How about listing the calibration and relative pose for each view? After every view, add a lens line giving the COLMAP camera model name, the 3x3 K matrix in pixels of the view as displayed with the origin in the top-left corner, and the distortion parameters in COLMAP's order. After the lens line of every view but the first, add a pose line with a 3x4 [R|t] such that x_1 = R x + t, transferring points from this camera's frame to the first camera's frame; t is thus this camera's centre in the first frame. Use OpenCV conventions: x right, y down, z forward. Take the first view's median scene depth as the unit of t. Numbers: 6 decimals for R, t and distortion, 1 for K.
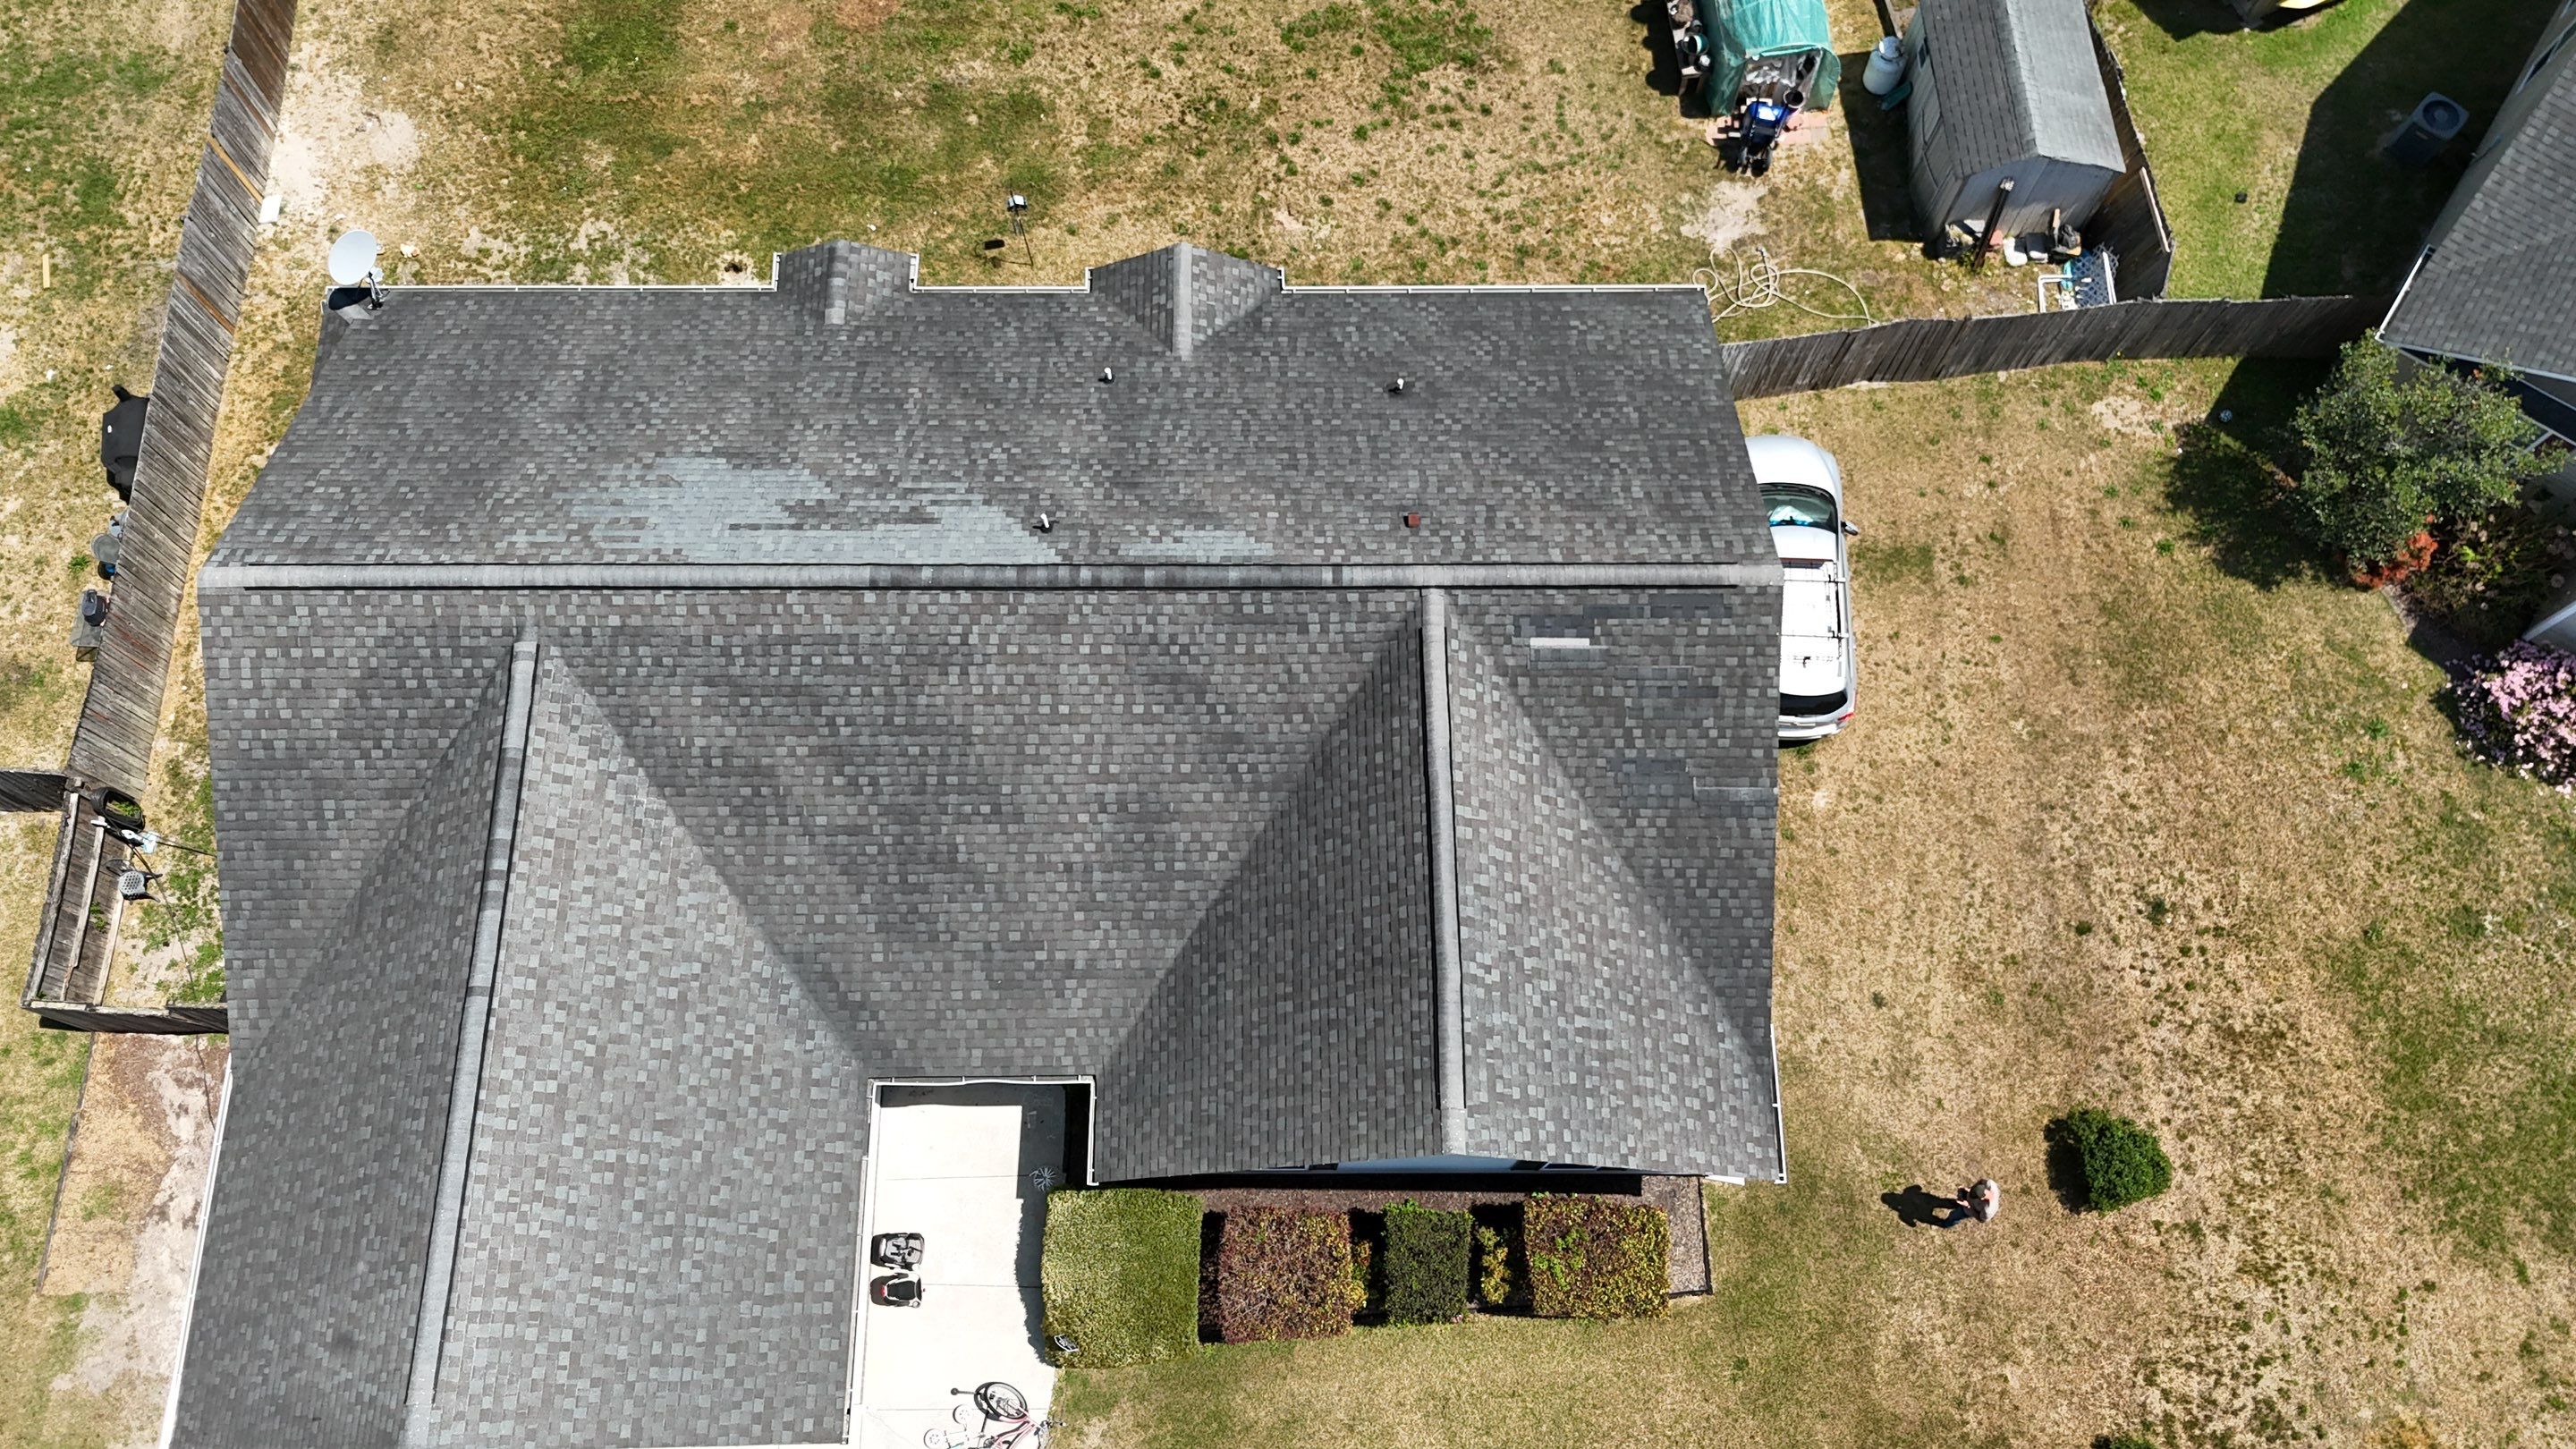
lens RADIAL K [[1881.5, 0, 1292.5], [0, 1881.5, 716.9], [0, 0, 1]] dist [0.042093, -0.005026]
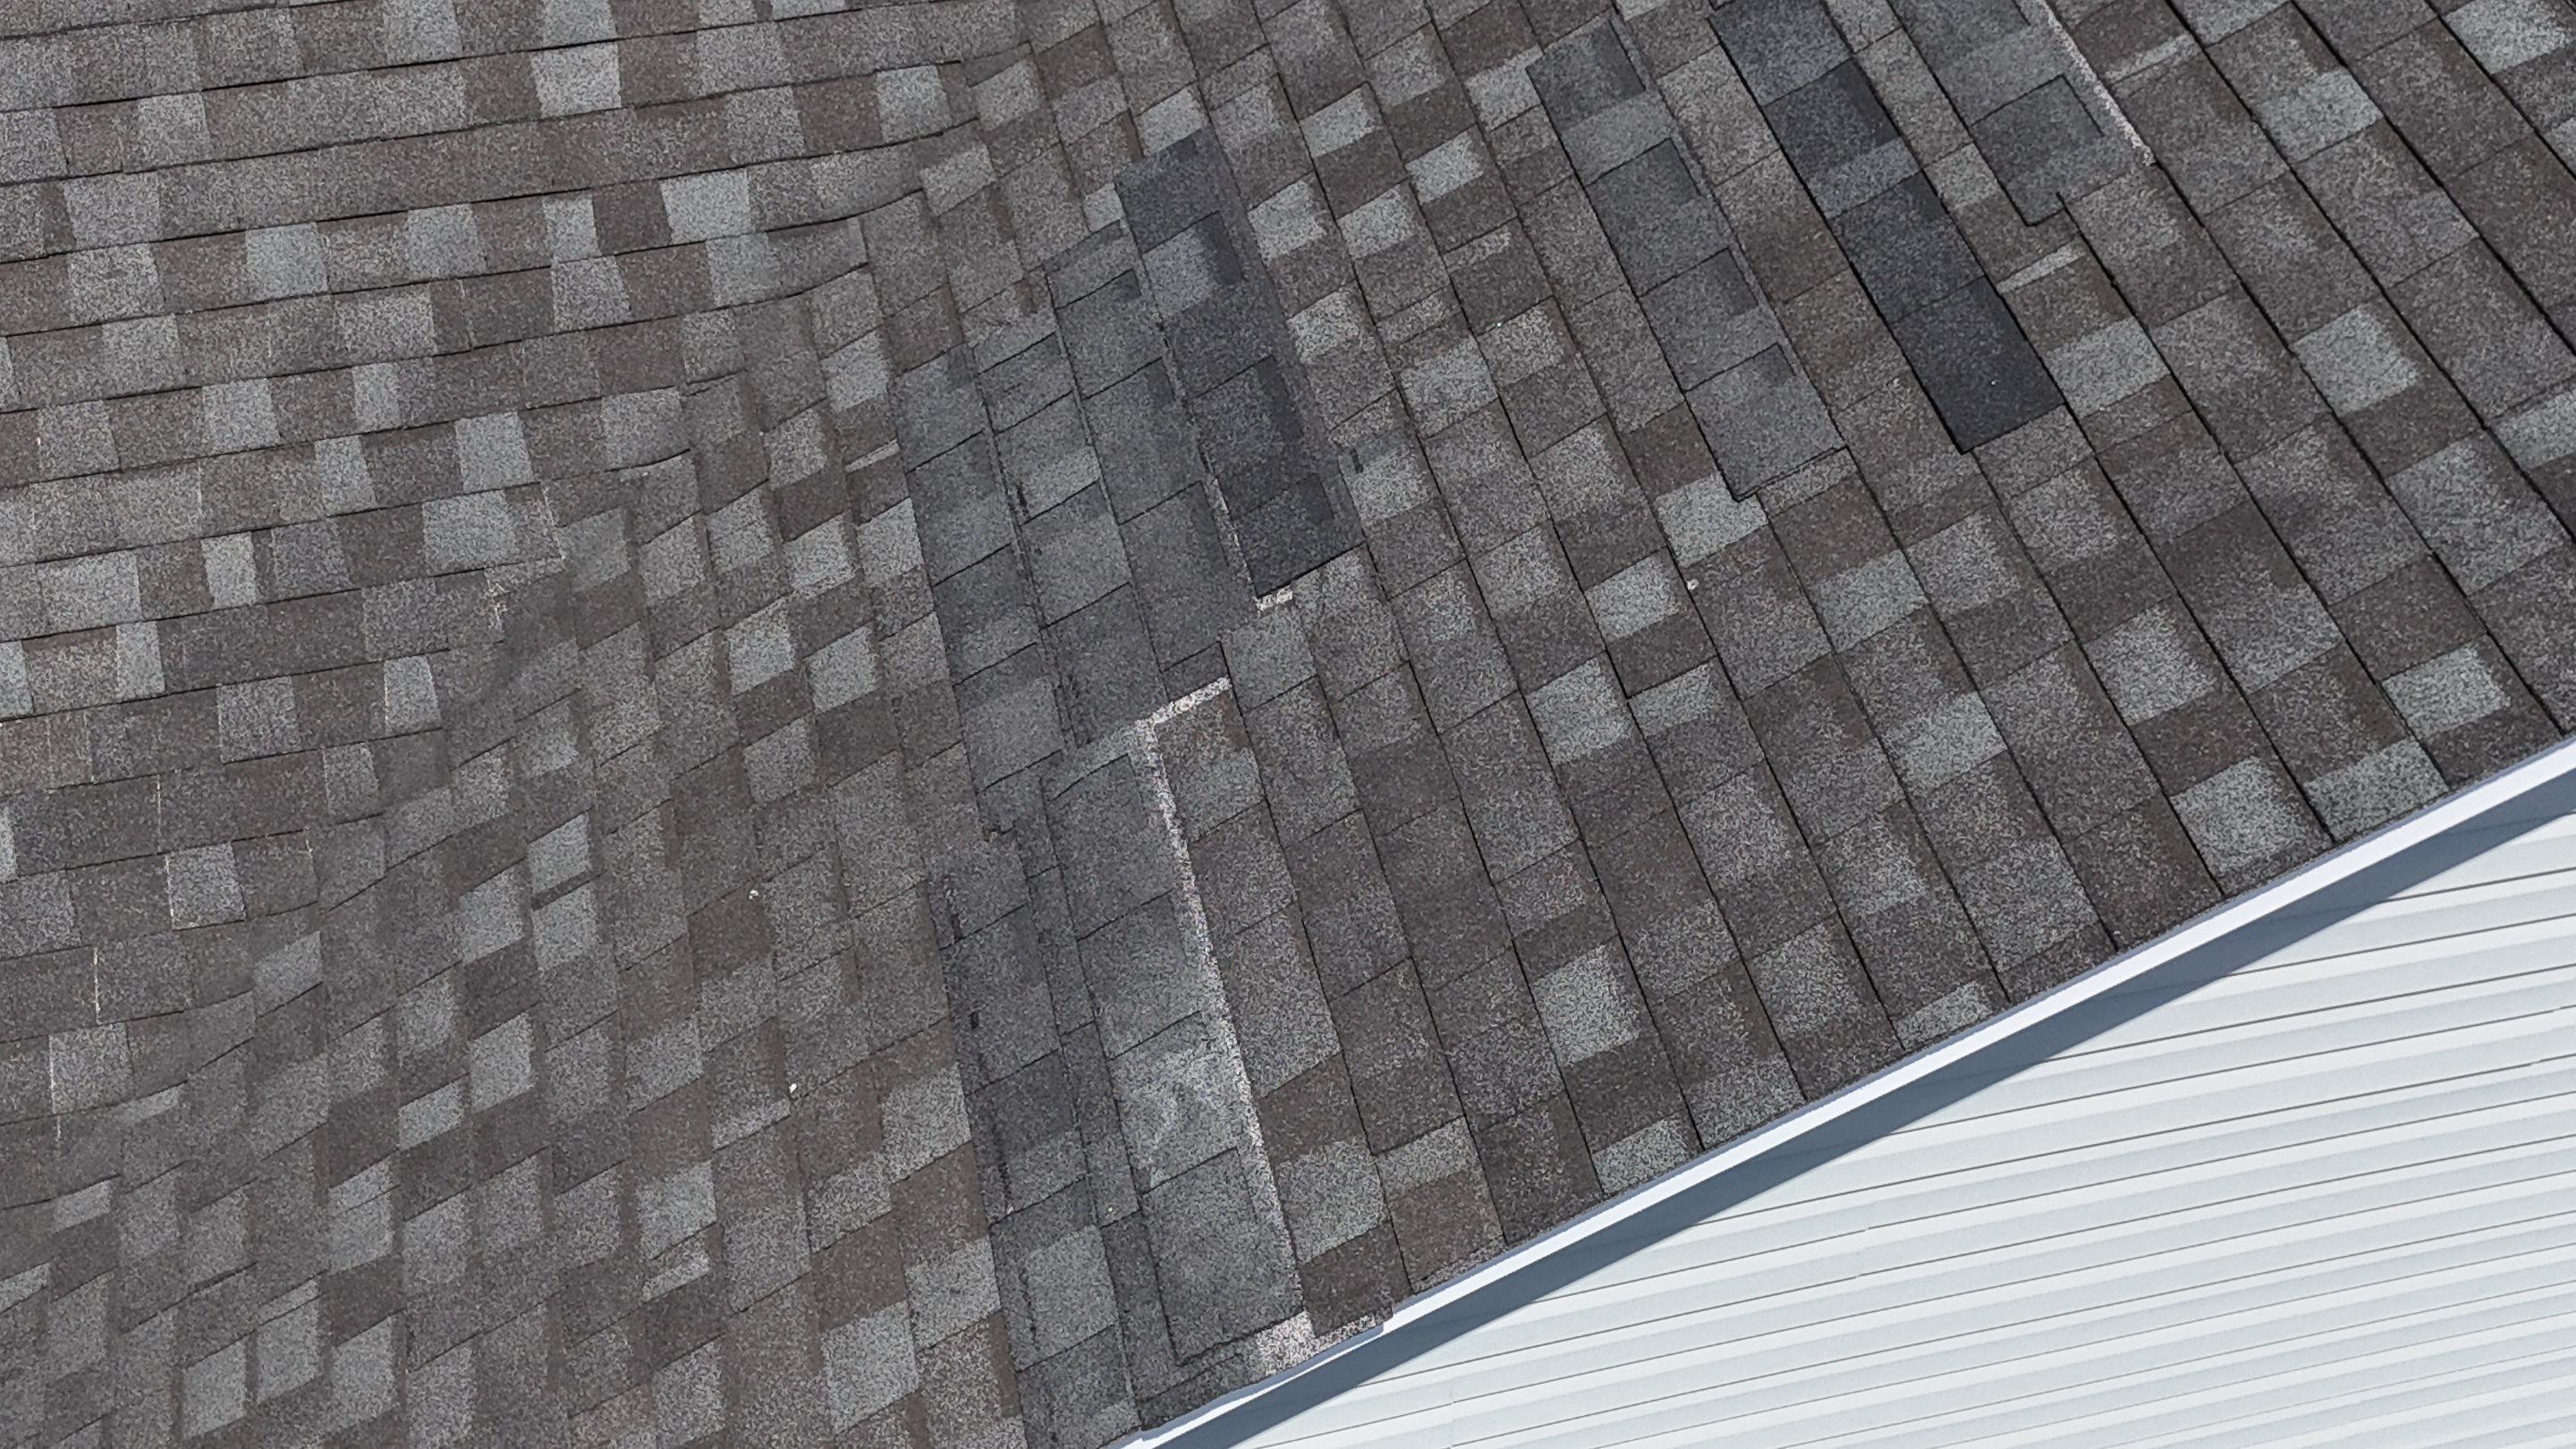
lens RADIAL K [[3149.1, 0, 1287.5], [0, 3149.1, 733.2], [0, 0, 1]] dist [0.075227, 0.000000]
pose [[0.235163, 0.722181, -0.650501, 0.339294], [-0.915332, 0.389650, 0.101683, 0.011394], [0.326902, 0.571513, 0.752667, 0.871140]]
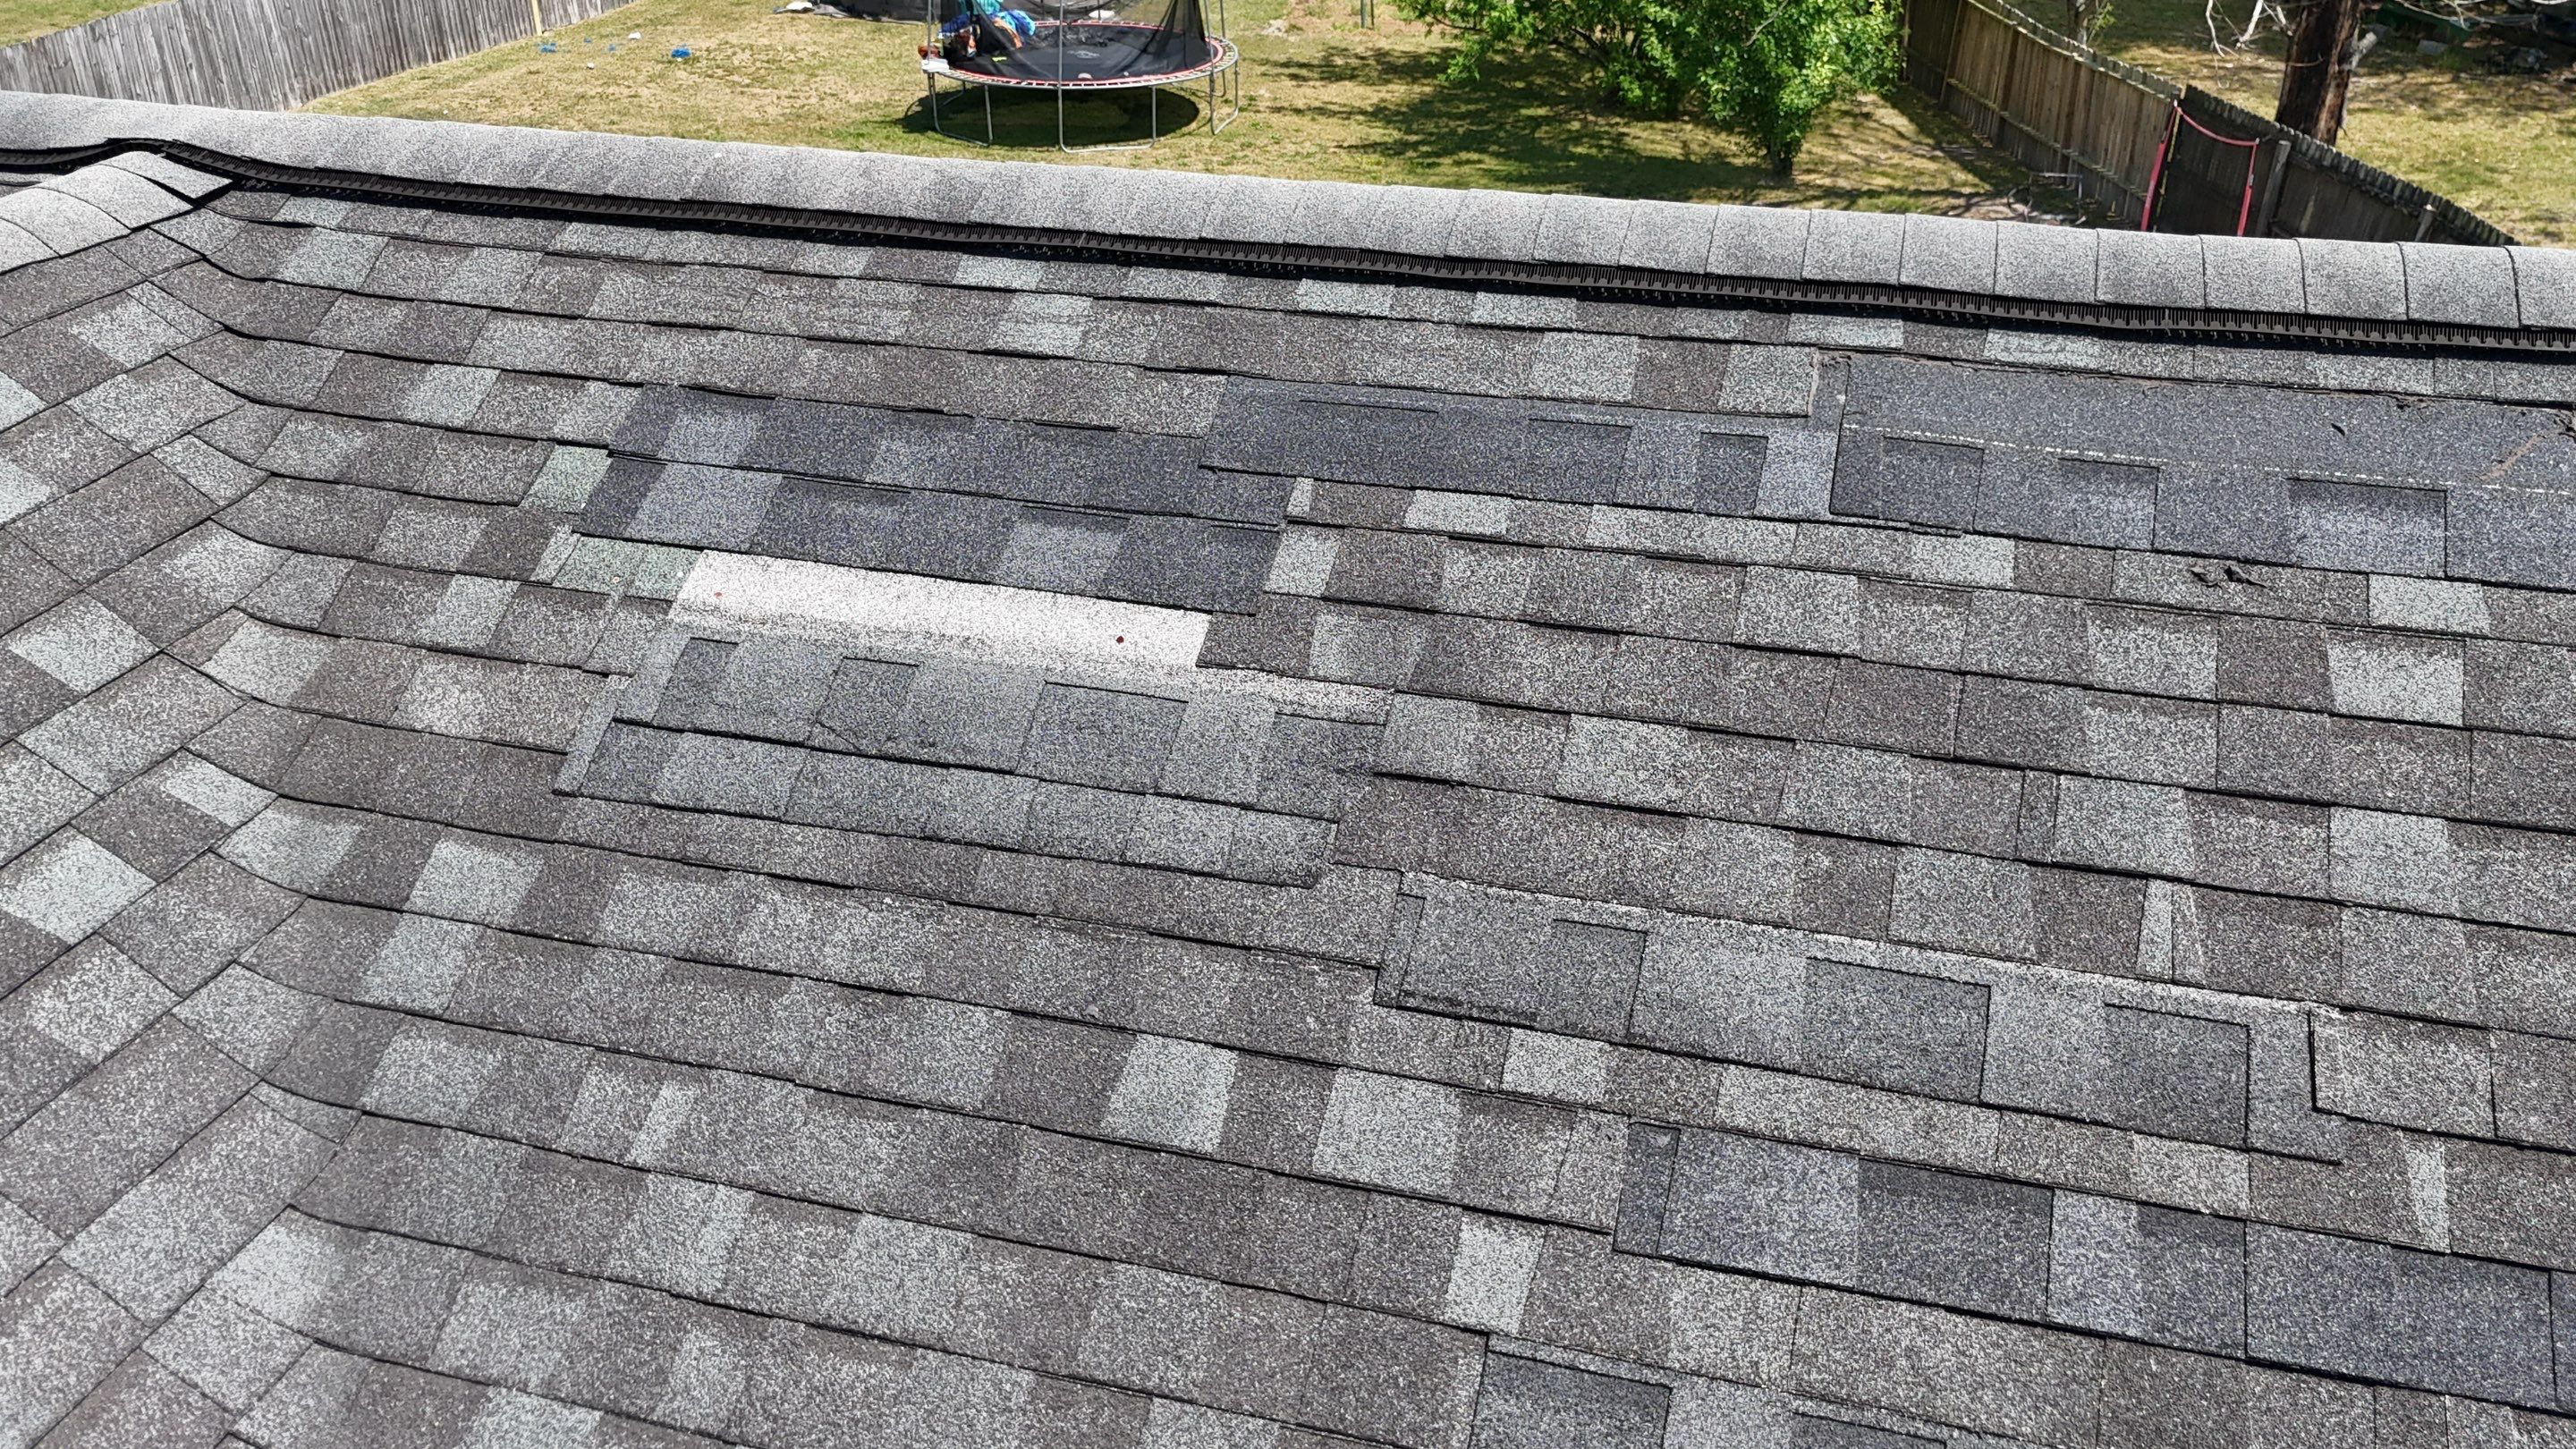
lens RADIAL K [[2011.5, 0, 1287.3], [0, 2011.5, 731.4], [0, 0, 1]] dist [0.038599, -0.007774]
pose [[0.969045, 0.131060, -0.209225, 0.185708], [-0.237138, 0.729873, -0.641133, 0.033166], [0.068680, 0.670902, 0.738359, 0.922524]]
